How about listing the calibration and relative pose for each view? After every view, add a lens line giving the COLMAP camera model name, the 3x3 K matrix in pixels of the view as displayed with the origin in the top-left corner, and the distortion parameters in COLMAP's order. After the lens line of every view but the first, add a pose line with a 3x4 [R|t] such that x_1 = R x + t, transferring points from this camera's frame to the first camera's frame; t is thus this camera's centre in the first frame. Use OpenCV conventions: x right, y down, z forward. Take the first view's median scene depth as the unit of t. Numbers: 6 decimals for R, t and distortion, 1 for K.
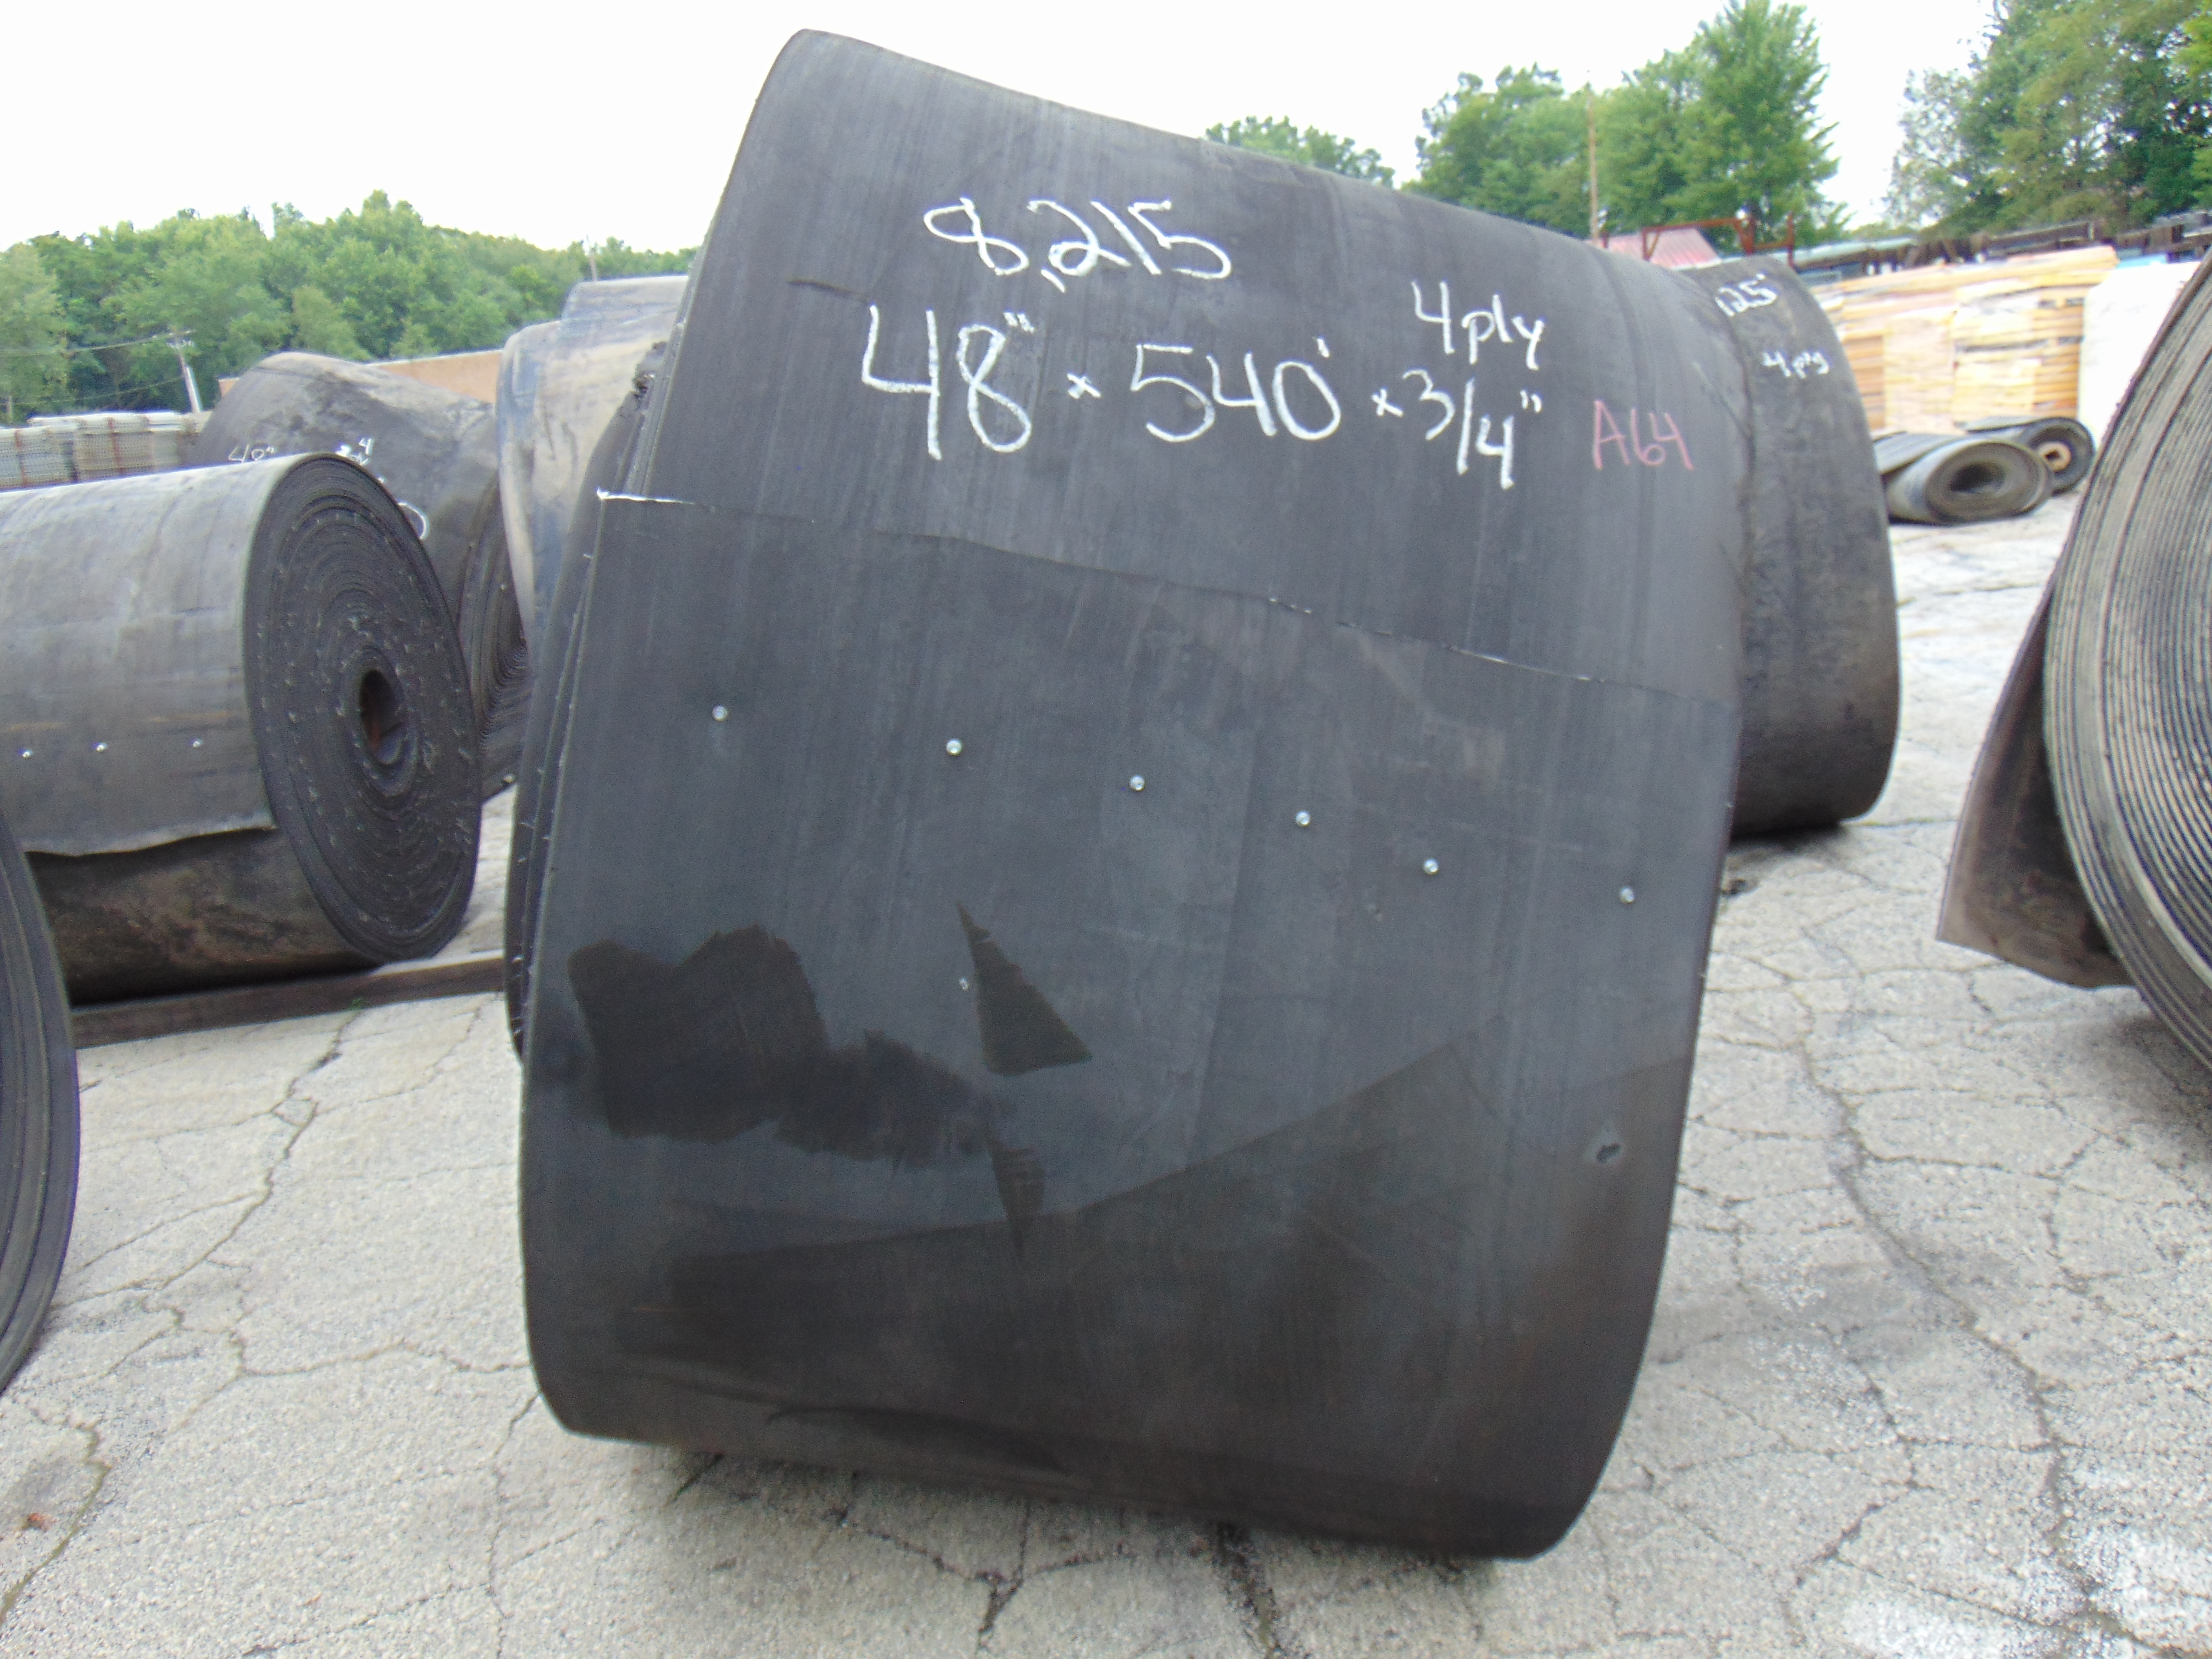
lens RADIAL K [[1677.6, 0, 1104.3], [0, 1677.6, 774.8], [0, 0, 1]] dist [-0.063744, 0.094966]
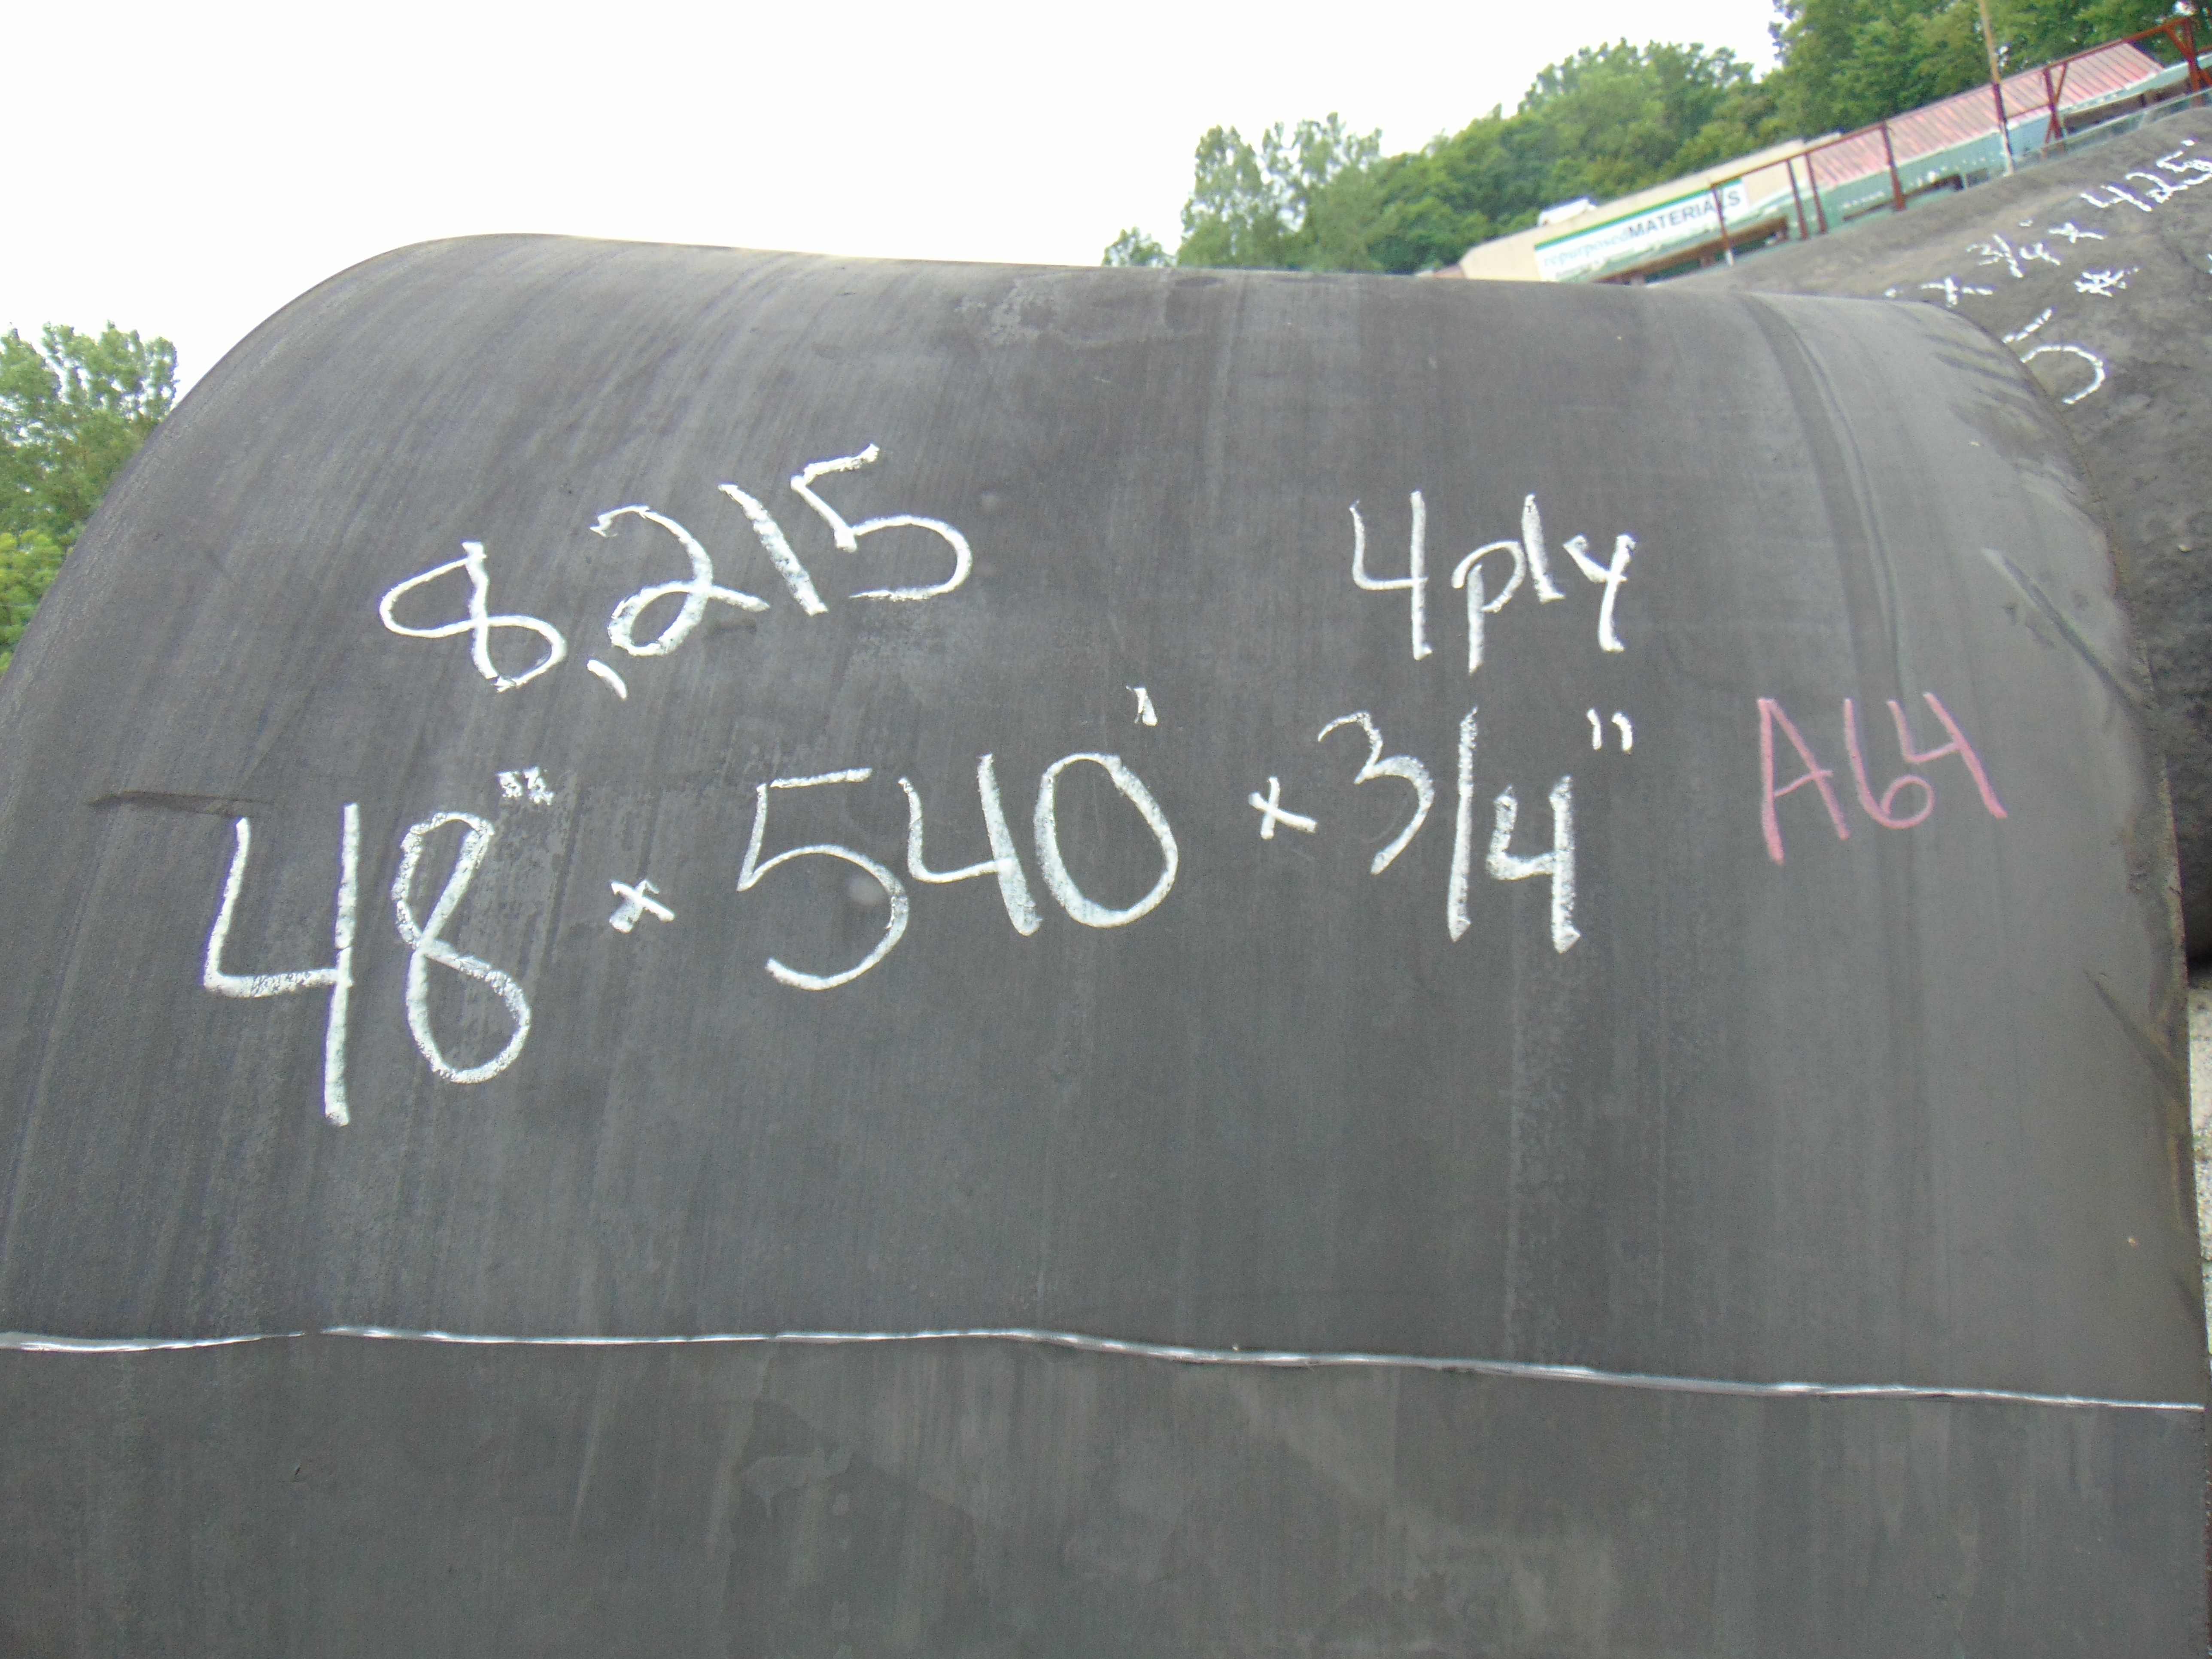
lens RADIAL K [[1677.6, 0, 1104.3], [0, 1677.6, 774.8], [0, 0, 1]] dist [-0.063744, 0.094966]
pose [[0.957969, -0.145853, -0.247029, 0.243363], [0.144686, 0.989211, -0.022969, -0.230745], [0.247713, -0.013738, 0.968736, 0.528182]]
